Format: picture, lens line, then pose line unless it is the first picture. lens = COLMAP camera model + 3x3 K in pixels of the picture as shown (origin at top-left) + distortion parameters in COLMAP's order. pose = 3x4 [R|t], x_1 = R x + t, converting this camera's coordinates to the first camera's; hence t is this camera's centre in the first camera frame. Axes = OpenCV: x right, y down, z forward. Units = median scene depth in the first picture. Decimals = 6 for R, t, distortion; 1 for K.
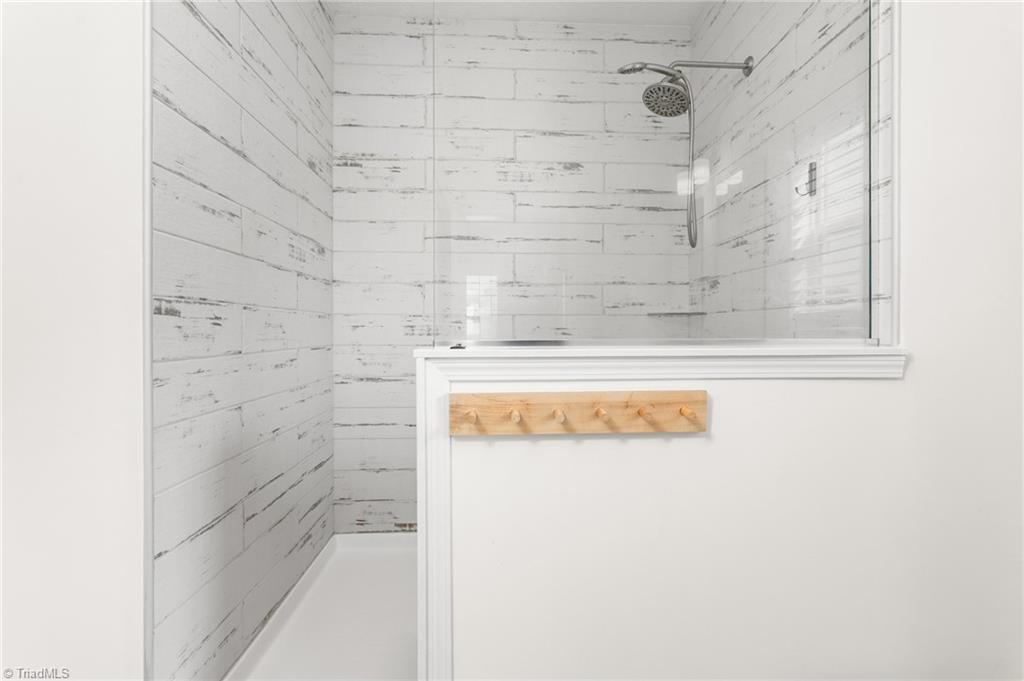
lens RADIAL K [[506.0, 0, 511.9], [0, 506.0, 329.2], [0, 0, 1]] dist [-0.003692, 0.000933]
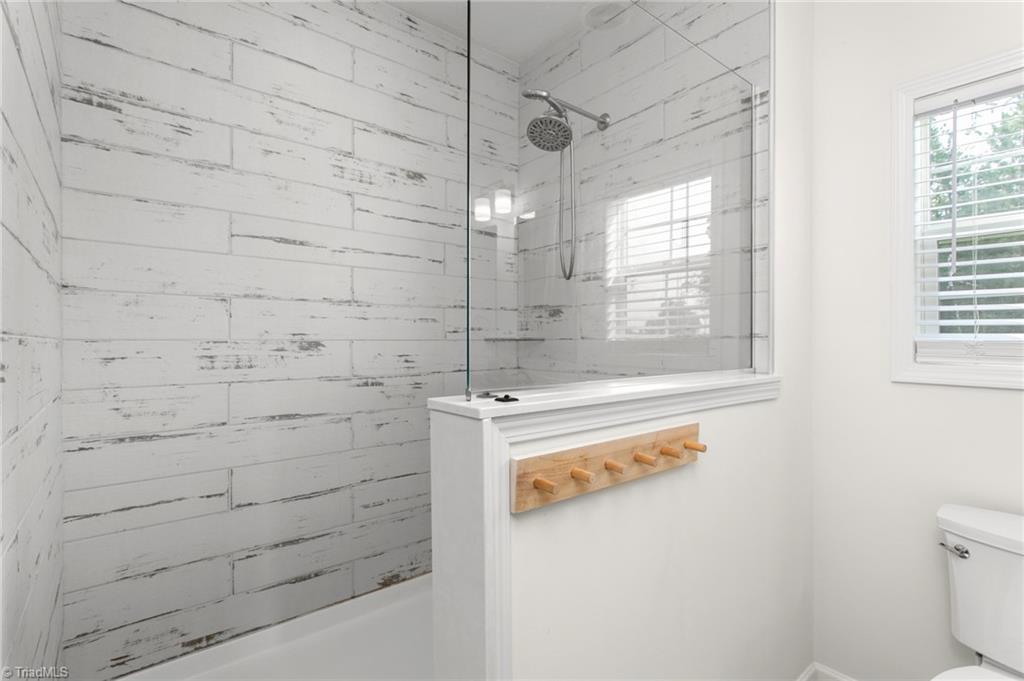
lens RADIAL K [[497.1, 0, 512.0], [0, 497.1, 340.5], [0, 0, 1]] dist [0.001906, 0.000858]
pose [[0.798711, -0.001605, 0.601713, -0.280500], [0.002174, 0.999998, -0.000218, -0.027265], [-0.601711, 0.001482, 0.798713, 0.186707]]
